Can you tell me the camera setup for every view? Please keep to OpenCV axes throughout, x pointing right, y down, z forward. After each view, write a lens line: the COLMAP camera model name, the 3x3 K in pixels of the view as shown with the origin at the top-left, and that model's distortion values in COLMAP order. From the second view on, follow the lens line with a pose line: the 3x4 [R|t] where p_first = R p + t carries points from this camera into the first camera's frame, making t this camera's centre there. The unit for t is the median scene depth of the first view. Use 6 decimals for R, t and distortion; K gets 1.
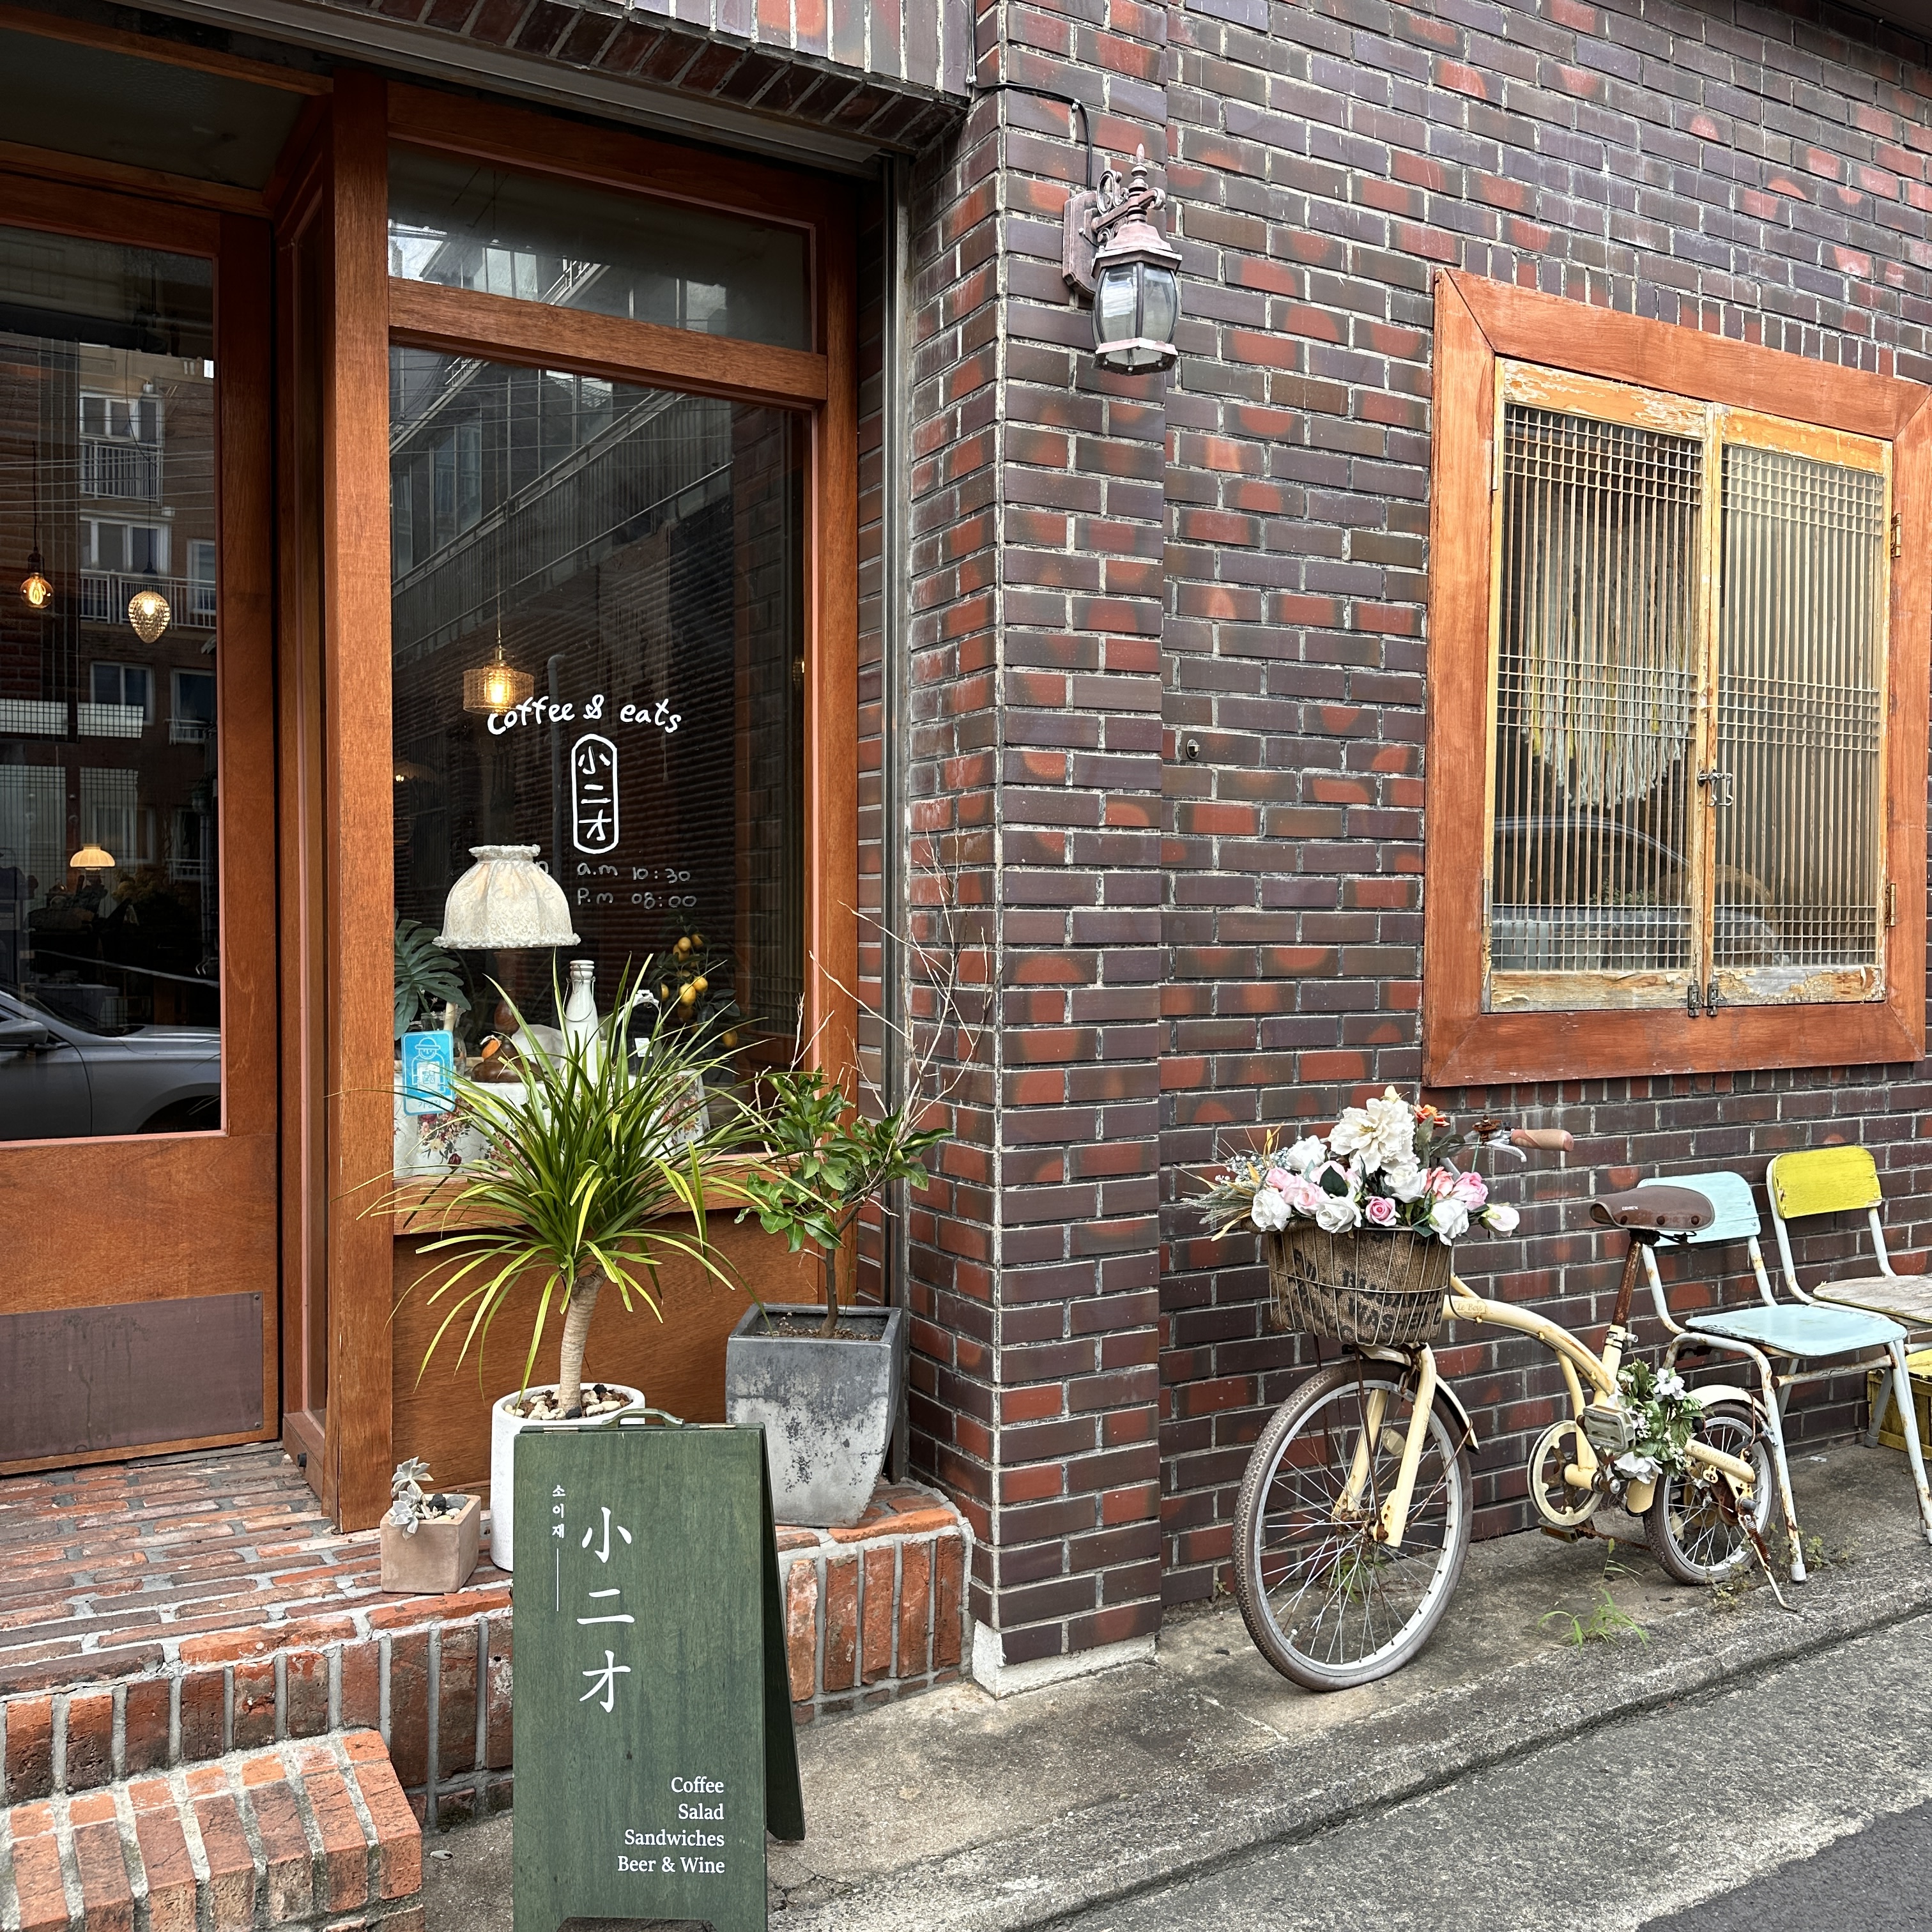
lens RADIAL K [[1813.1, 0, 966.0], [0, 1813.1, 966.0], [0, 0, 1]] dist [0.120230, -0.211019]
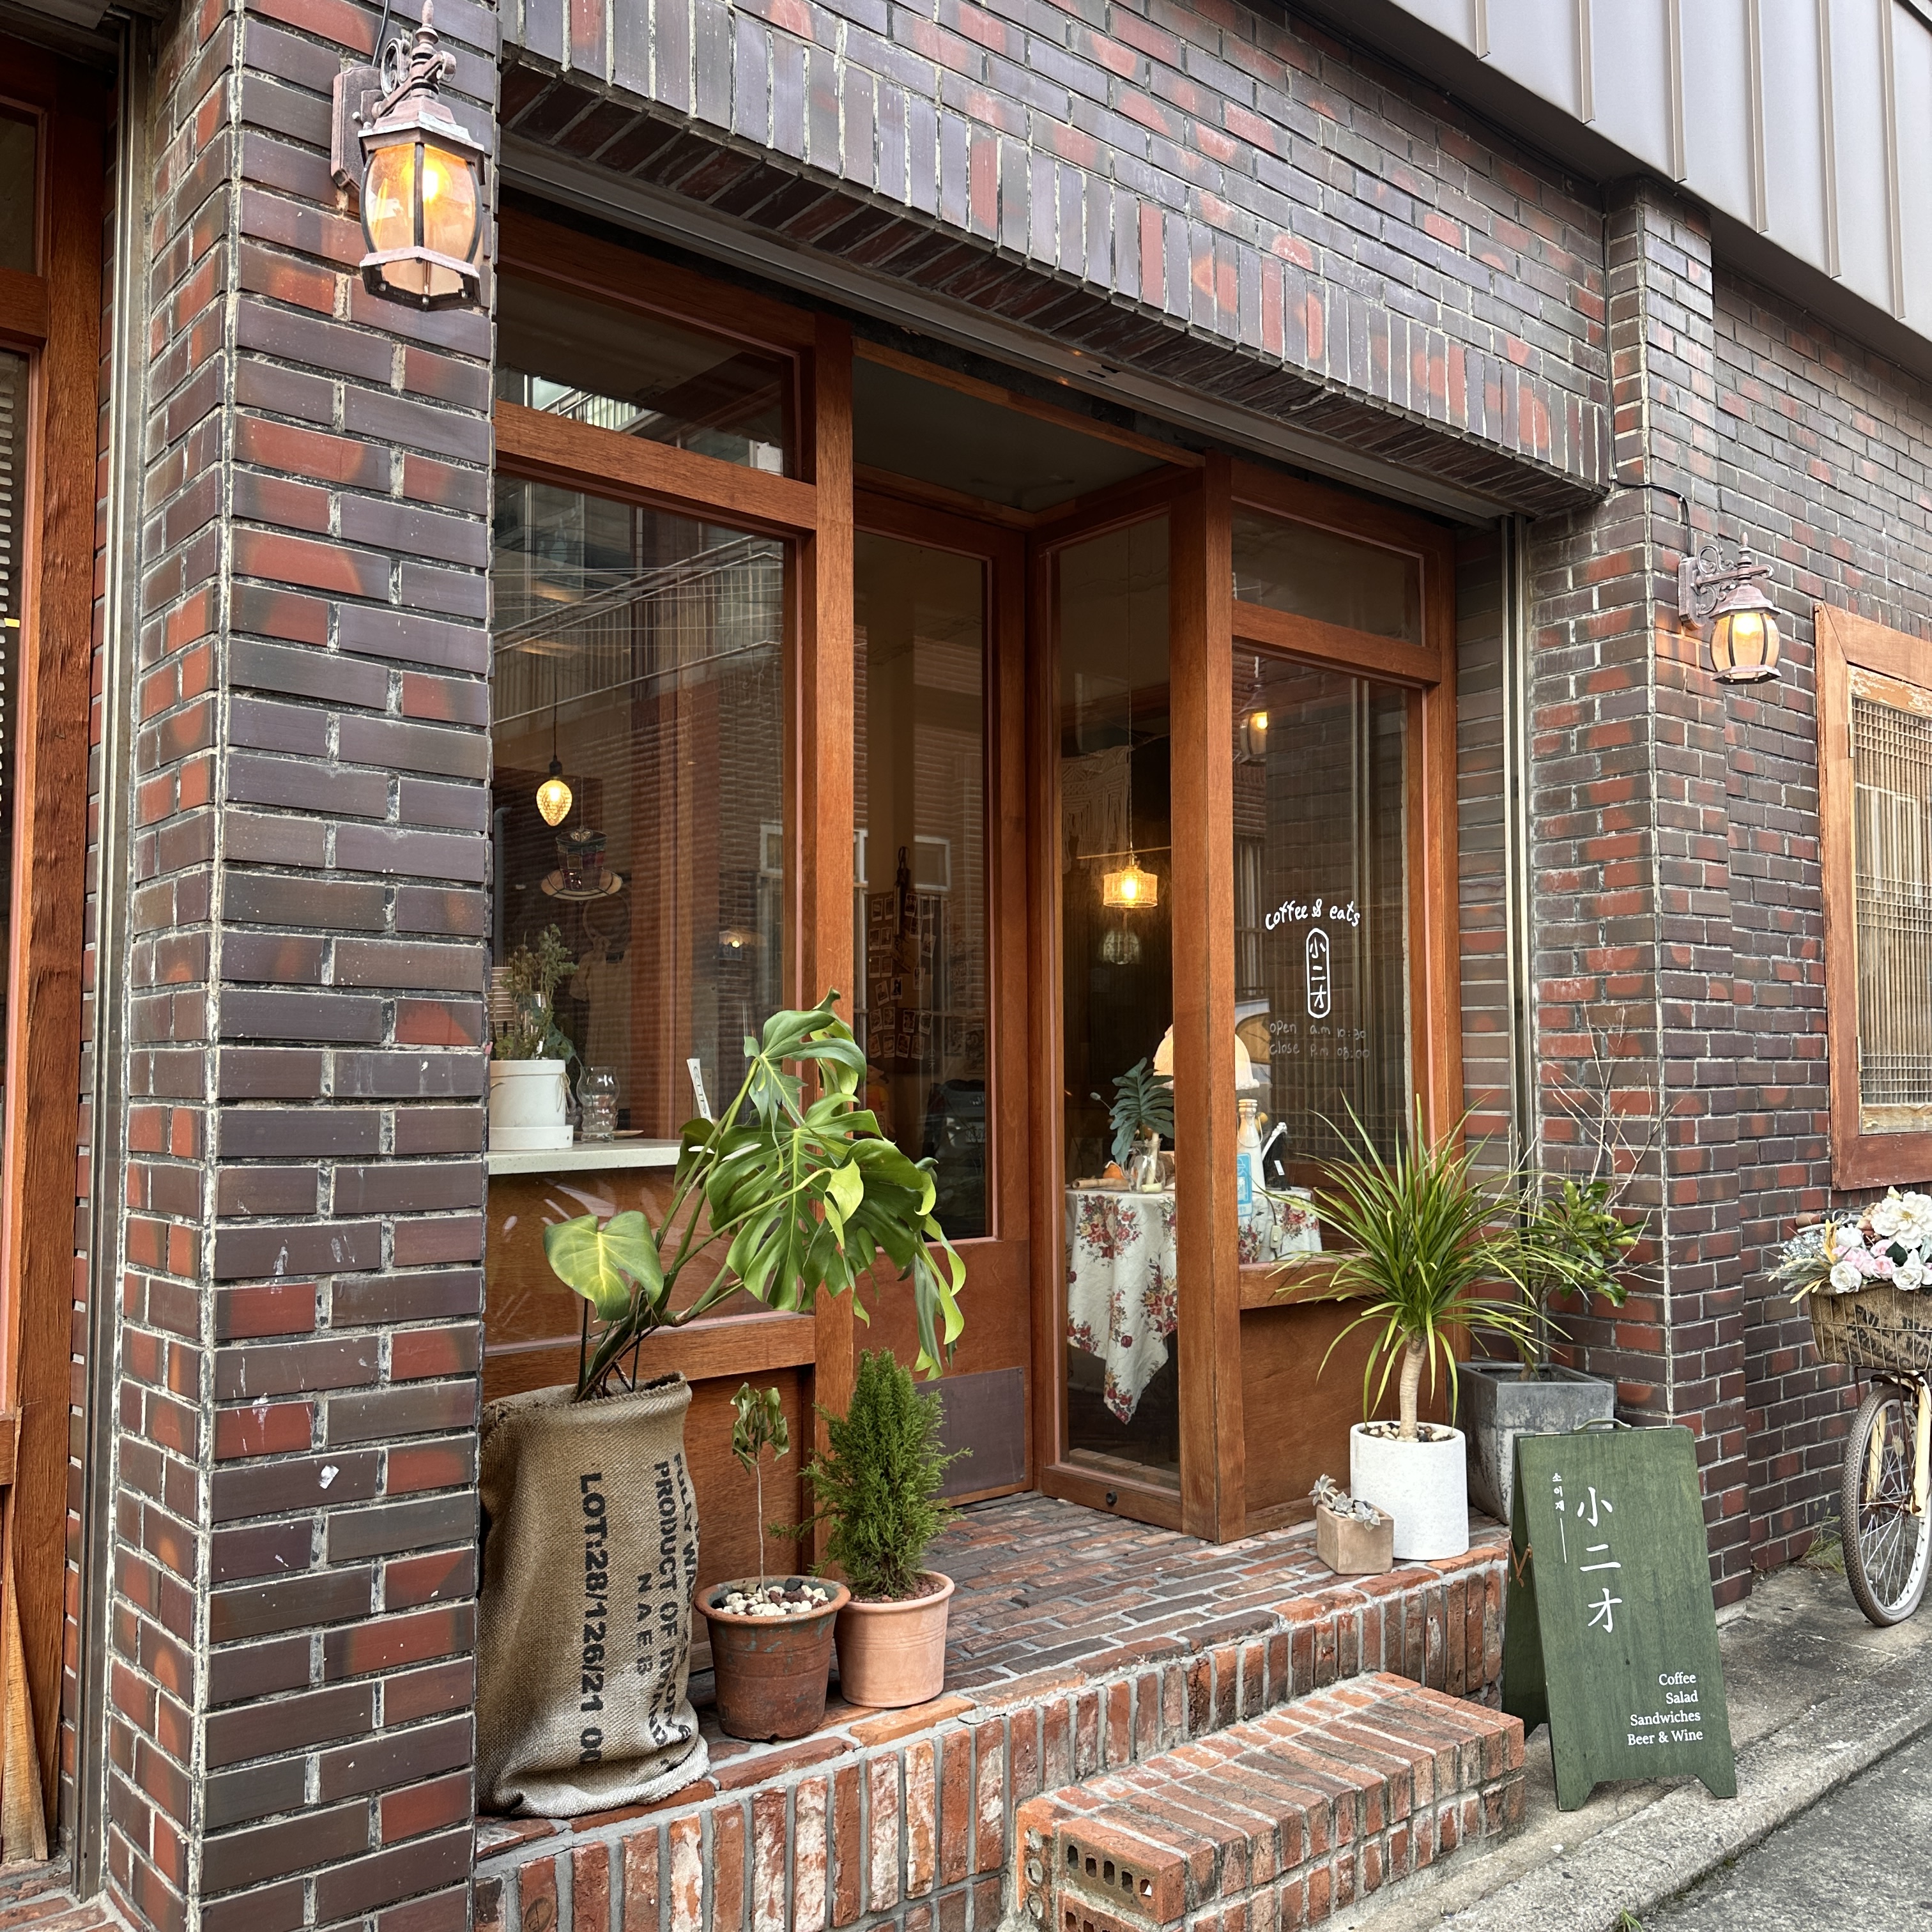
lens RADIAL K [[1796.1, 0, 1008.5], [0, 1796.1, 959.0], [0, 0, 1]] dist [0.008051, -0.024496]
pose [[0.982826, 0.005631, 0.184449, -0.714595], [0.010431, 0.996241, -0.085996, 0.004170], [-0.184240, 0.086443, 0.979073, -0.242595]]
